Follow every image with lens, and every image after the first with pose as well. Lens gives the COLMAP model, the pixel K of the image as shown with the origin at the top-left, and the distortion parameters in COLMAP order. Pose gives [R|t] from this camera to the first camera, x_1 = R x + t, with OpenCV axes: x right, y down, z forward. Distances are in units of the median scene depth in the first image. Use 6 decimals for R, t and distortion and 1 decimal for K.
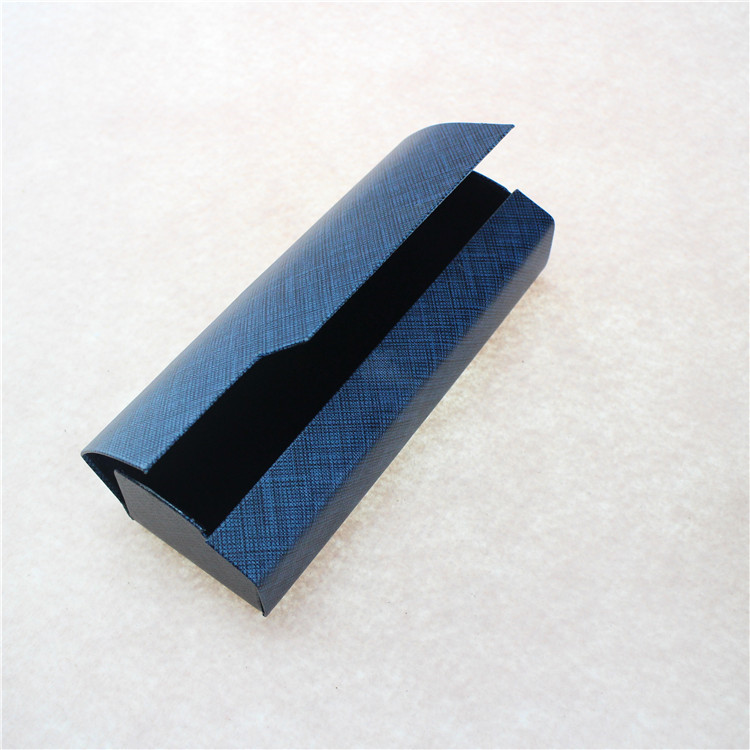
lens RADIAL K [[888.7, 0, 368.8], [0, 888.7, 374.8], [0, 0, 1]] dist [-0.135747, 0.000000]
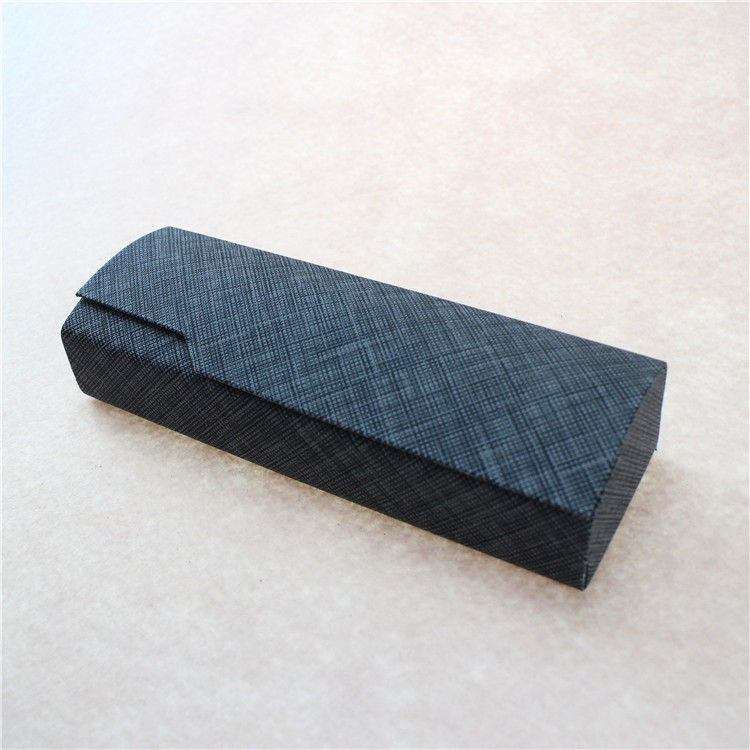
lens RADIAL K [[888.7, 0, 374.9], [0, 888.7, 378.7], [0, 0, 1]] dist [-0.135747, 0.000000]
pose [[0.962197, 0.110627, -0.248873, 0.219122], [-0.156100, 0.972811, -0.171091, 0.240481], [0.223179, 0.203472, 0.953305, 0.117099]]
